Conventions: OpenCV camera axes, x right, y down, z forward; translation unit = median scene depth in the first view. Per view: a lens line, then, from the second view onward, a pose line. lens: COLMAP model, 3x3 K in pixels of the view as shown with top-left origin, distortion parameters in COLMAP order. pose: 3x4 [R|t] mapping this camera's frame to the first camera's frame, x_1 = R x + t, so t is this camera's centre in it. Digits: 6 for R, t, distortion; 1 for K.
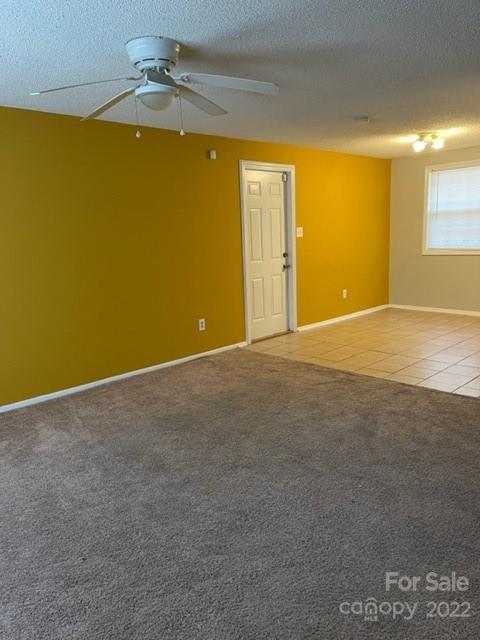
lens RADIAL K [[486.9, 0, 238.6], [0, 486.9, 324.1], [0, 0, 1]] dist [0.071522, -0.073472]
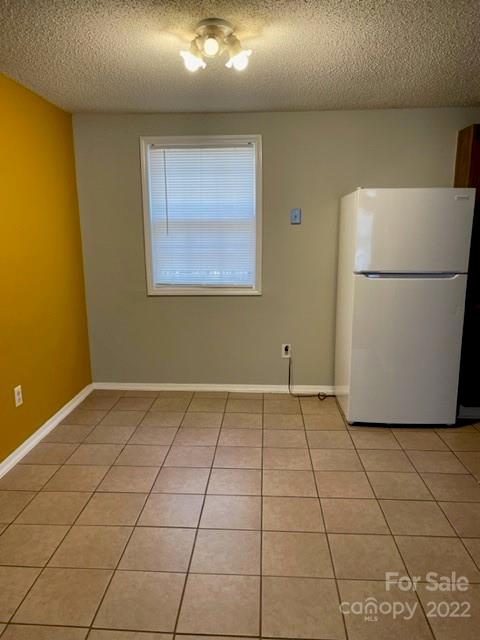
lens RADIAL K [[486.9, 0, 238.6], [0, 486.9, 324.1], [0, 0, 1]] dist [0.071522, -0.073472]
pose [[0.736123, -0.080483, 0.672045, 0.072442], [0.097891, 0.995125, 0.011950, -0.106756], [-0.669731, 0.056990, 0.740413, 0.530638]]
